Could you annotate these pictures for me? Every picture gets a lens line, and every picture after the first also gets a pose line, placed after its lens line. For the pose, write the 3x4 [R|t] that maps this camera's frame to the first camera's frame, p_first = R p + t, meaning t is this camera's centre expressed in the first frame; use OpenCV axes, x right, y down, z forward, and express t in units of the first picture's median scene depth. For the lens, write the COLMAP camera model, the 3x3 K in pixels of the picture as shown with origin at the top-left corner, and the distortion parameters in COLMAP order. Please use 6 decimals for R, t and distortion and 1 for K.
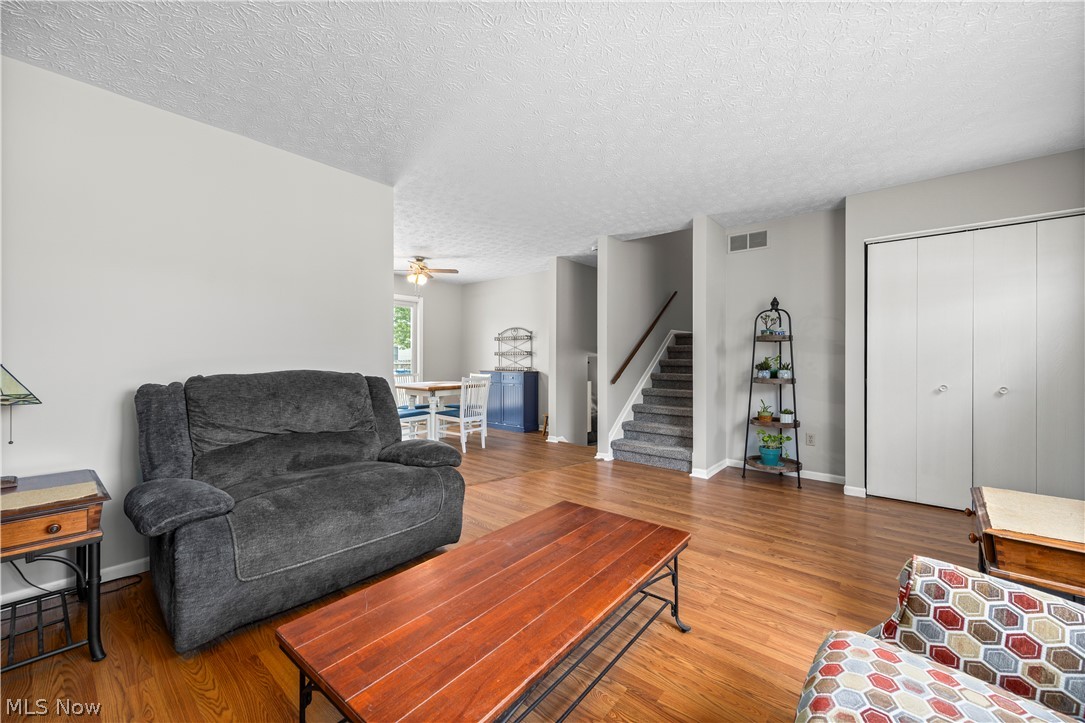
lens RADIAL K [[422.1, 0, 545.5], [0, 422.1, 358.0], [0, 0, 1]] dist [-0.002475, 0.000226]
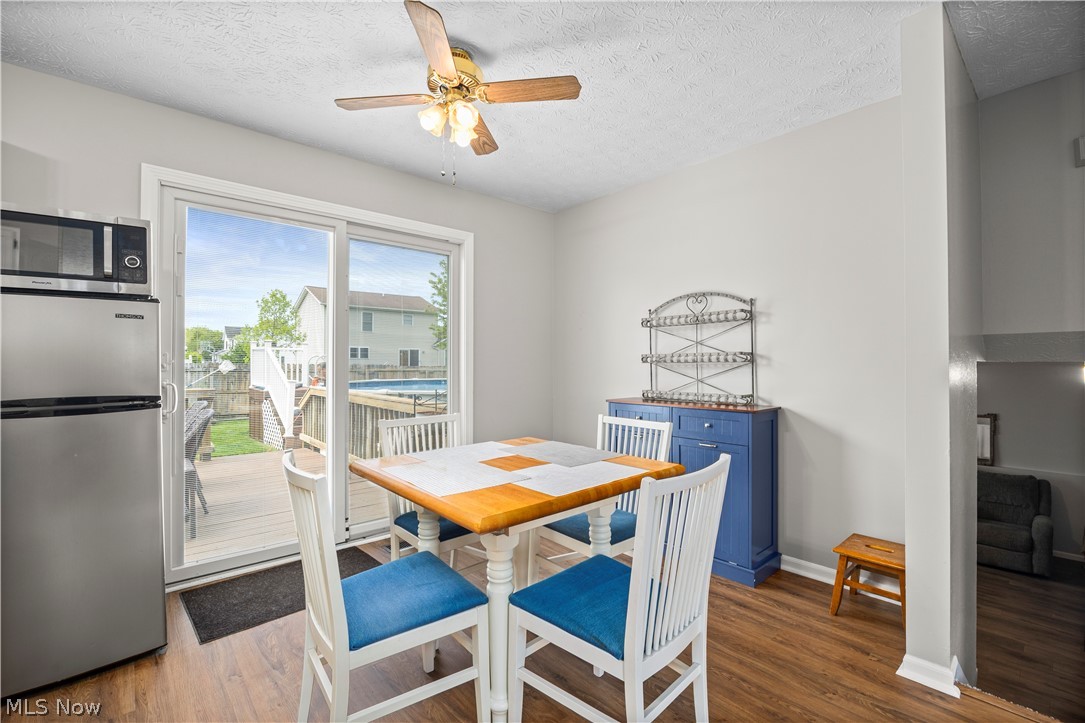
lens RADIAL K [[475.6, 0, 540.8], [0, 475.6, 362.5], [0, 0, 1]] dist [-0.018326, -0.000181]
pose [[0.987977, -0.000313, -0.154598, -0.149643], [0.000061, 0.999999, -0.001634, -0.006202], [0.154598, 0.001605, 0.987976, 0.543418]]
